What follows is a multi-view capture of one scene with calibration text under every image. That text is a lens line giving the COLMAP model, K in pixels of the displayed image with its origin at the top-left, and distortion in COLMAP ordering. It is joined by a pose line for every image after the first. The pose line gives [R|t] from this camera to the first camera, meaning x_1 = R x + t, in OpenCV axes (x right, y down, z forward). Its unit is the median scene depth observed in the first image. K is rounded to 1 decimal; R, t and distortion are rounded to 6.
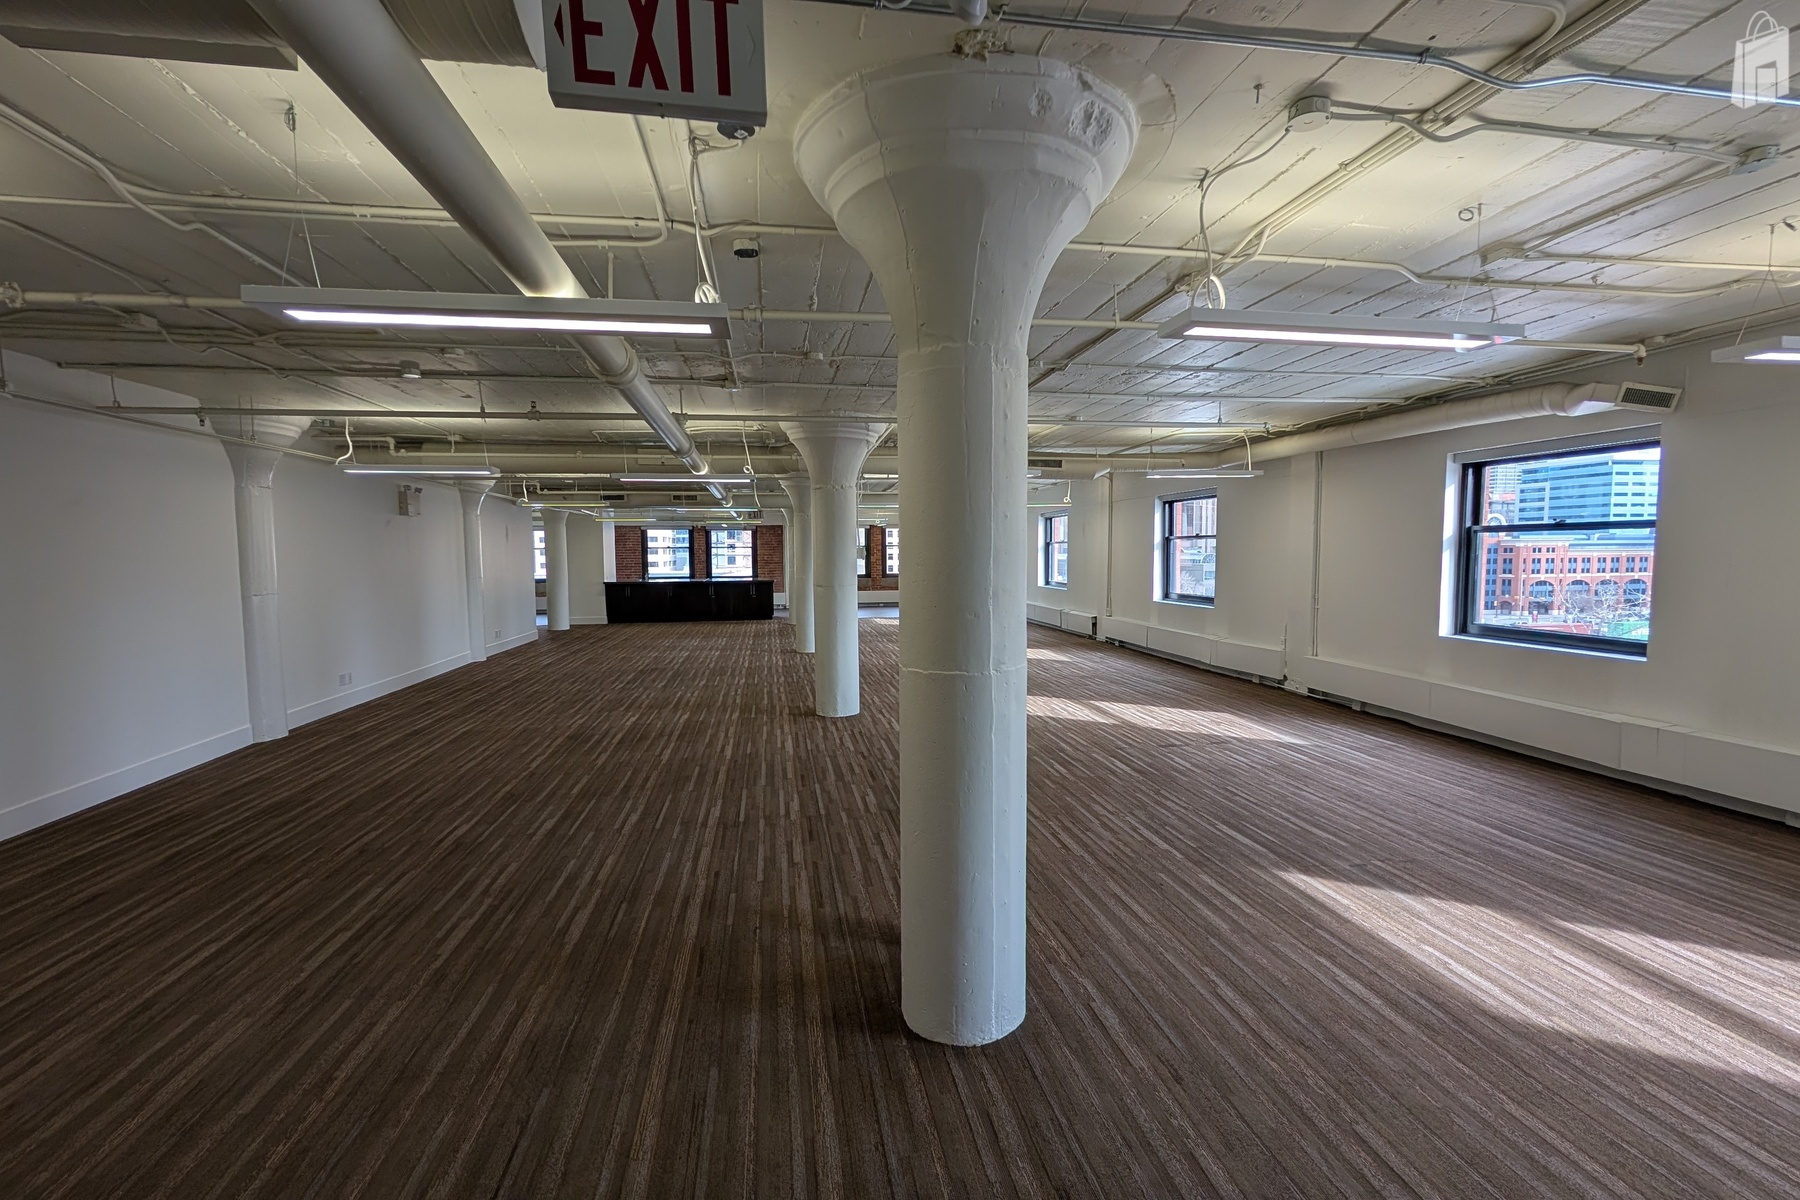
lens RADIAL K [[772.1, 0, 903.0], [0, 772.1, 609.9], [0, 0, 1]] dist [-0.001393, 0.000313]
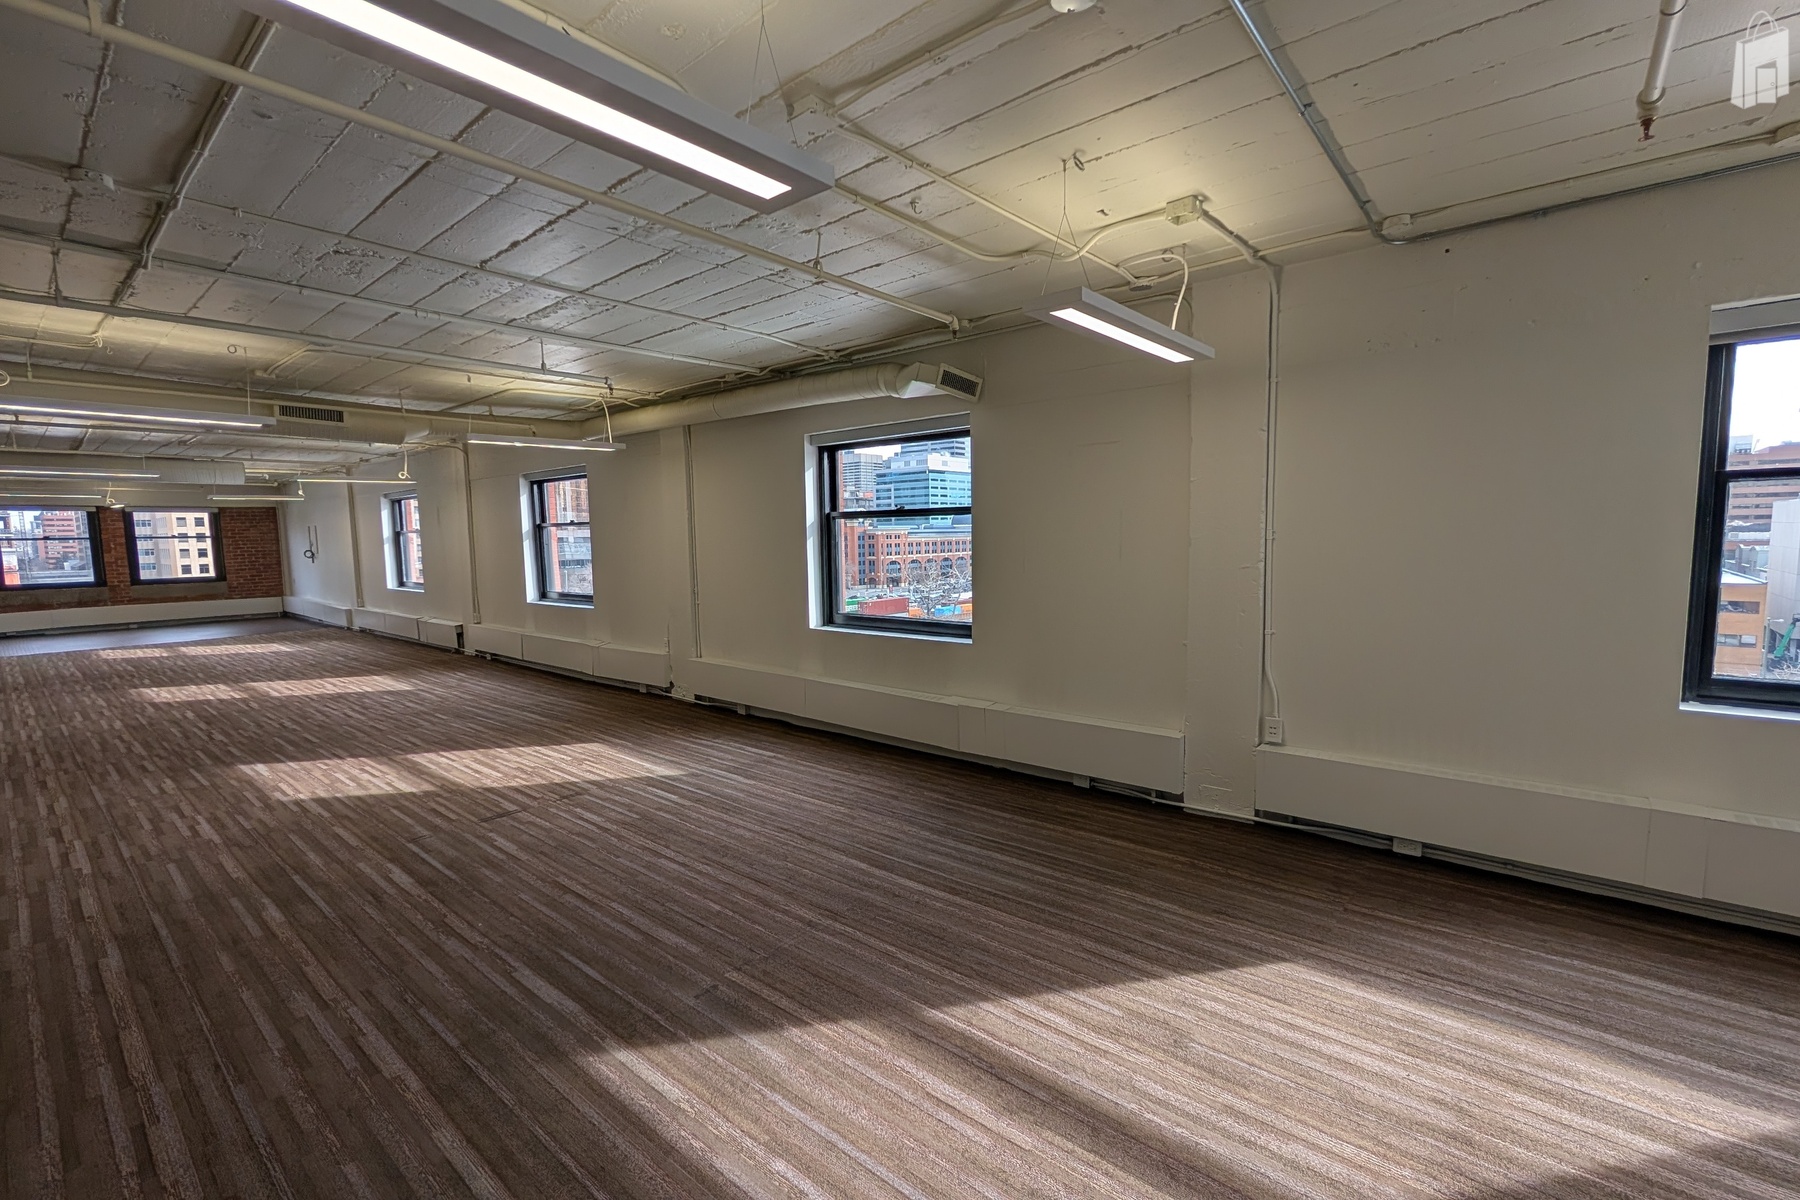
lens RADIAL K [[772.1, 0, 903.0], [0, 772.1, 609.9], [0, 0, 1]] dist [-0.001393, 0.000313]
pose [[0.761957, -0.068443, 0.644001, 0.187945], [0.059870, 0.997586, 0.035186, -0.016297], [-0.644855, 0.011746, 0.764215, 0.219165]]
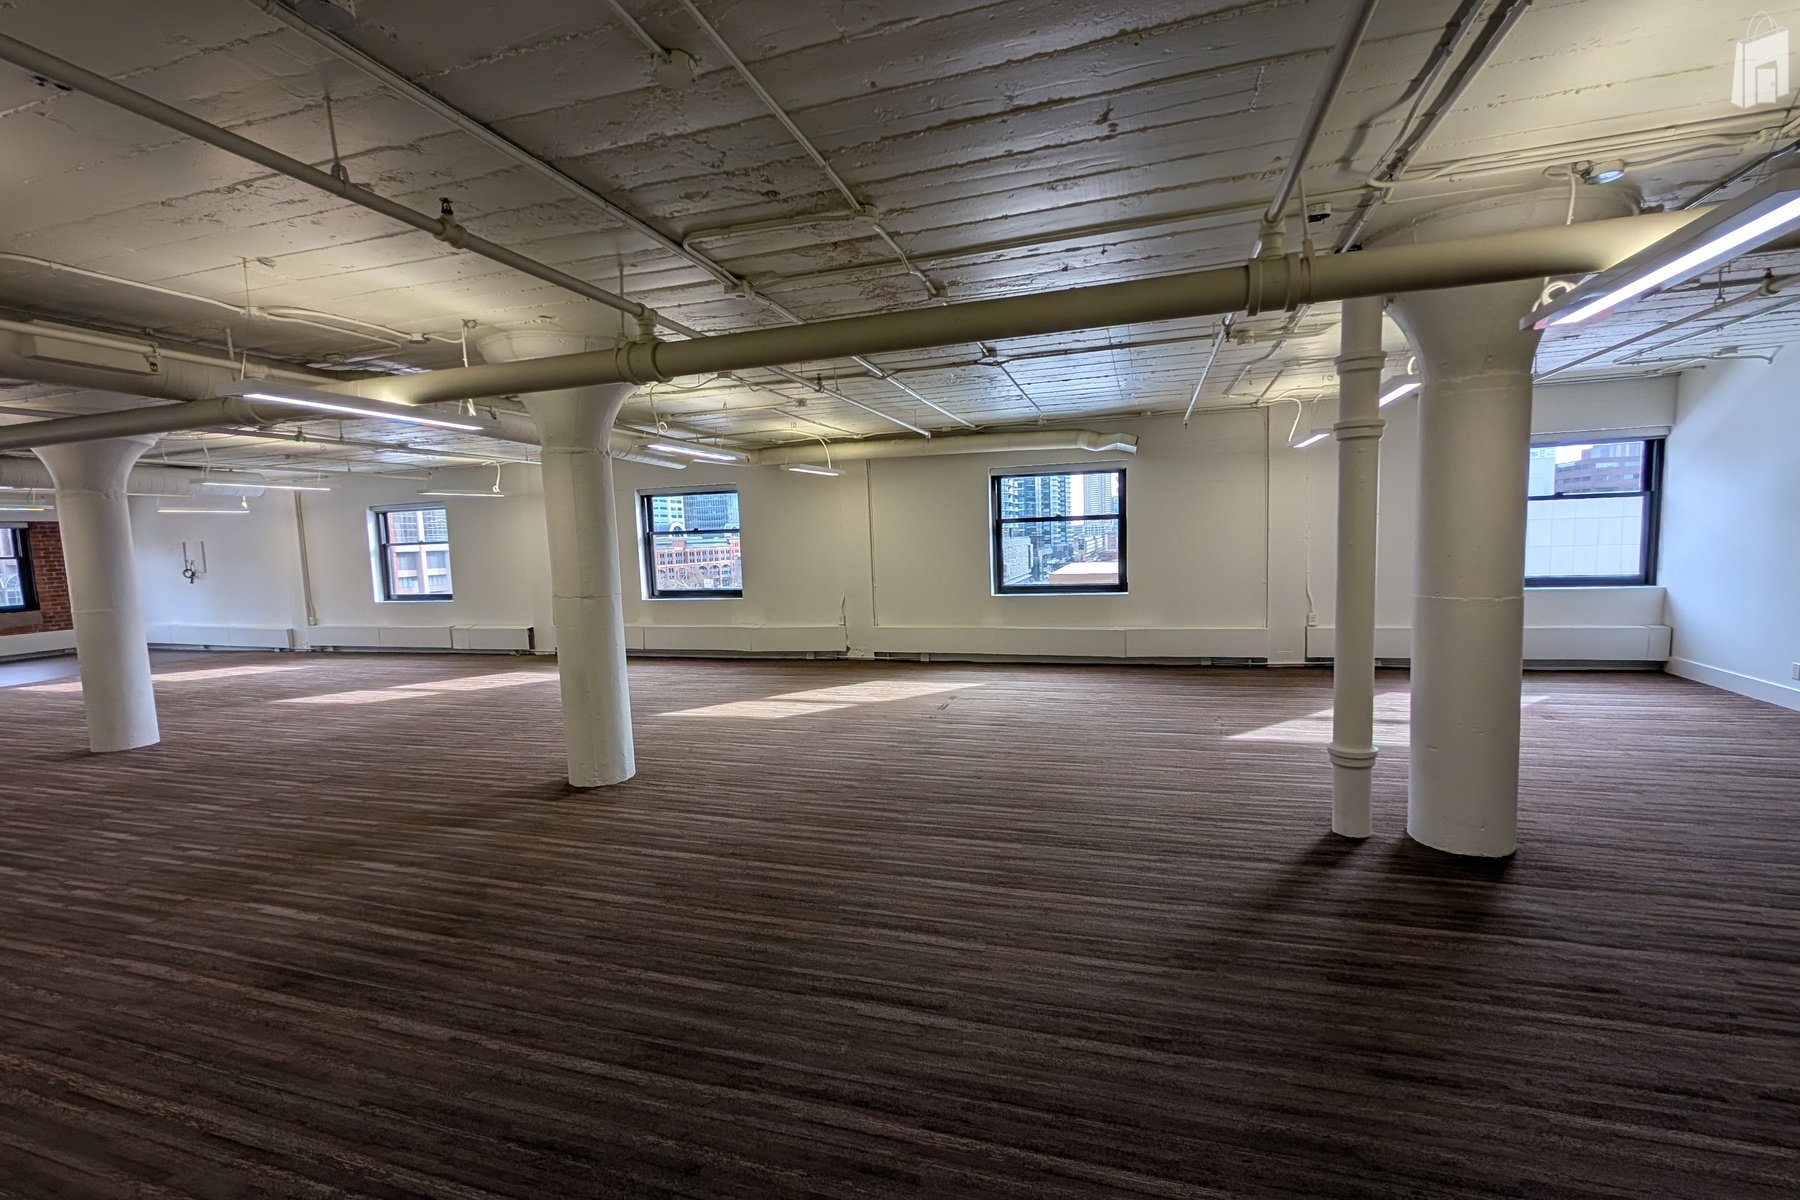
lens RADIAL K [[772.1, 0, 903.0], [0, 772.1, 609.9], [0, 0, 1]] dist [-0.001393, 0.000313]
pose [[0.454620, -0.092614, 0.885857, -0.688785], [0.097874, 0.993751, 0.053665, -0.034689], [-0.885292, 0.062305, 0.460844, 0.523087]]
